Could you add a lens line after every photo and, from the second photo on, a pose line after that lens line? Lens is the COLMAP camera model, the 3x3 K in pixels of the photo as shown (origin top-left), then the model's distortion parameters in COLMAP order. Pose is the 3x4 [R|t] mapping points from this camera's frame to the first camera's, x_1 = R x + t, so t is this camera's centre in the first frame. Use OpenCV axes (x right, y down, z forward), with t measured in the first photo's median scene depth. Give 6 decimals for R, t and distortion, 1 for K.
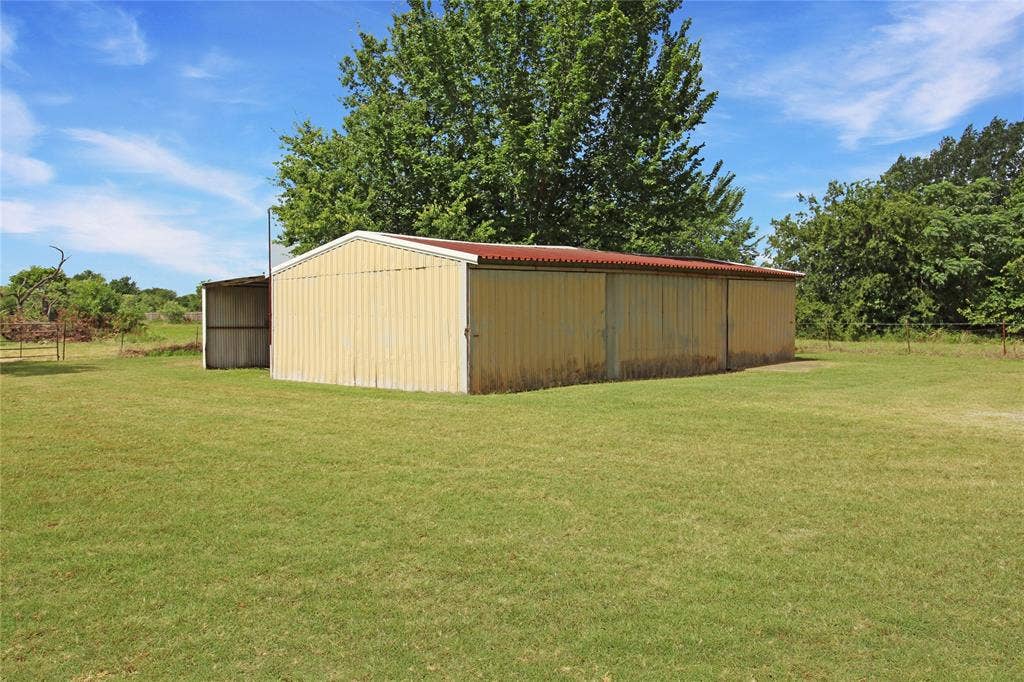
lens RADIAL K [[478.3, 0, 508.9], [0, 478.3, 330.6], [0, 0, 1]] dist [-0.025860, 0.000143]
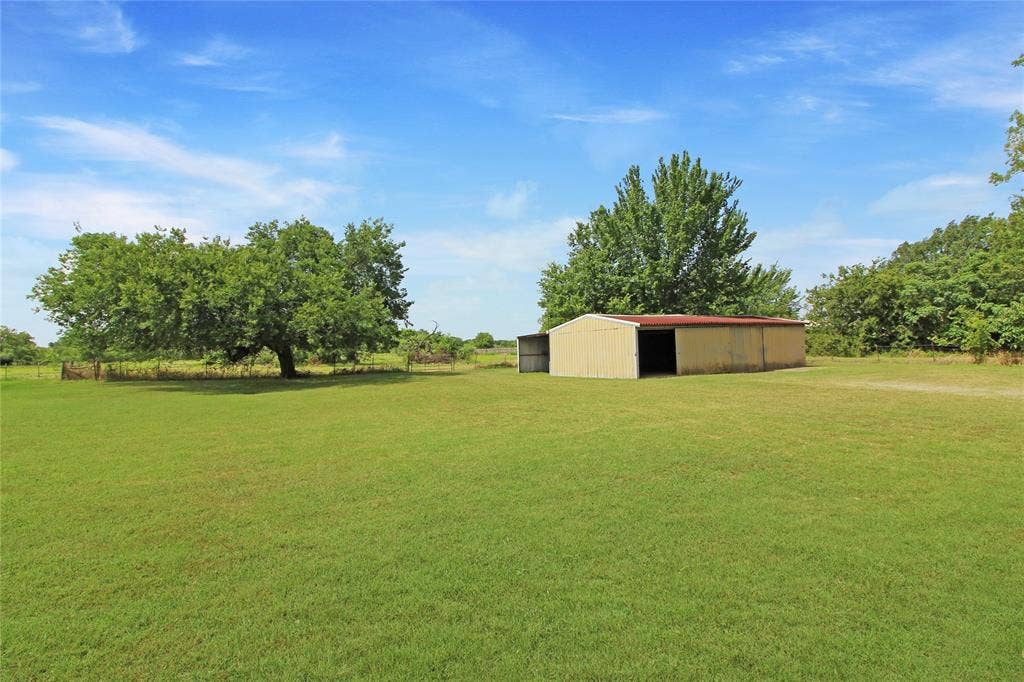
lens RADIAL K [[433.2, 0, 511.6], [0, 433.2, 323.2], [0, 0, 1]] dist [0.000498, -0.012189]
pose [[0.961026, -0.038319, -0.273789, -0.068681], [0.014124, 0.995859, -0.089803, 0.026088], [0.276097, 0.082436, 0.957588, -1.022162]]
